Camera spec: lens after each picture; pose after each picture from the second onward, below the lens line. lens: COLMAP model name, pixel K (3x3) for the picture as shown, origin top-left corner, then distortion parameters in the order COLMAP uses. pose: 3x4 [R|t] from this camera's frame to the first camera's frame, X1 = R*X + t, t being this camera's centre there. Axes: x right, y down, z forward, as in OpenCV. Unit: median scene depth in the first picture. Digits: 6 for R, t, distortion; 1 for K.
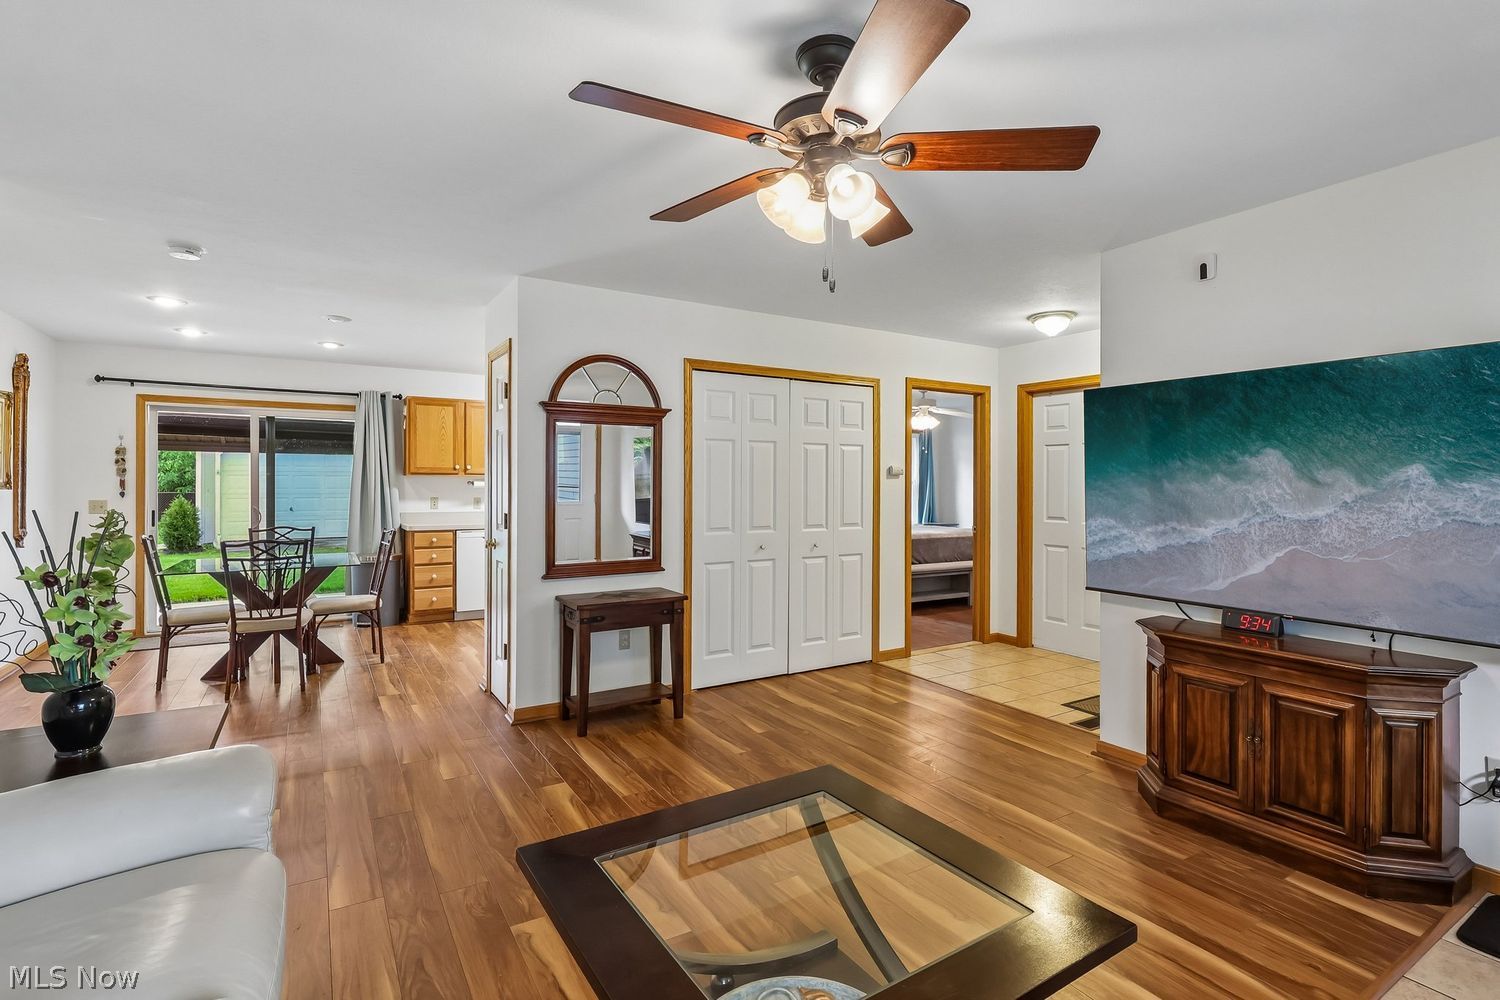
lens RADIAL K [[694.0, 0, 744.9], [0, 694.0, 483.7], [0, 0, 1]] dist [-0.000271, -0.000877]
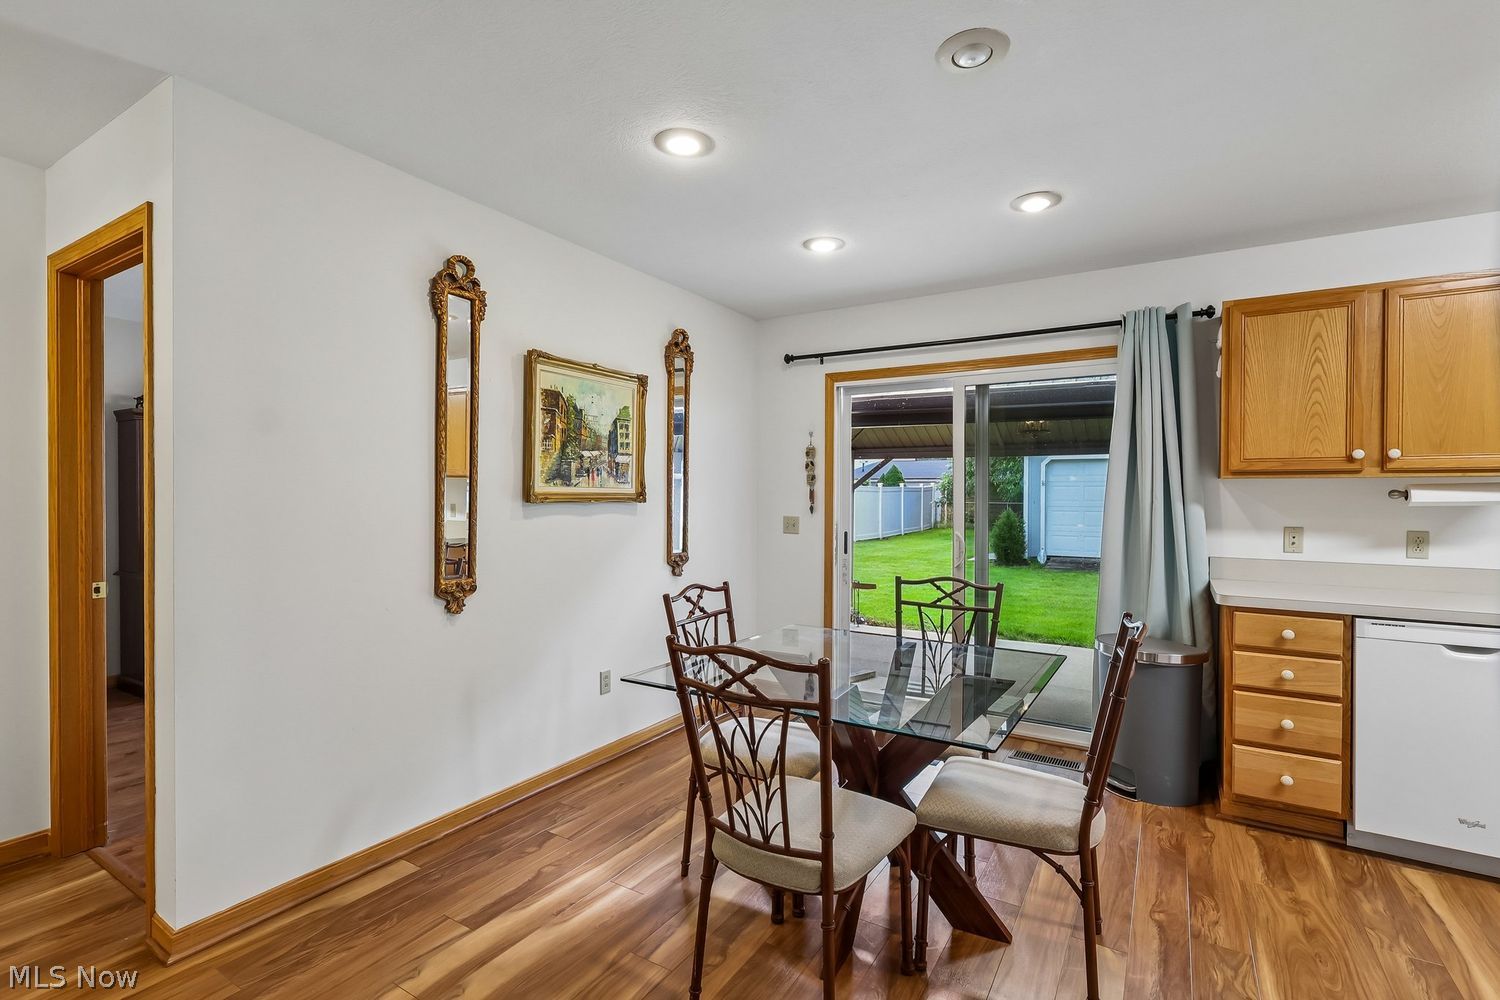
lens RADIAL K [[694.0, 0, 746.4], [0, 694.0, 500.5], [0, 0, 1]] dist [-0.000271, -0.000877]
pose [[0.446298, 0.007661, -0.894852, -0.252070], [-0.001313, 0.999968, 0.007906, -0.000144], [0.894884, -0.002353, 0.446293, 0.596259]]
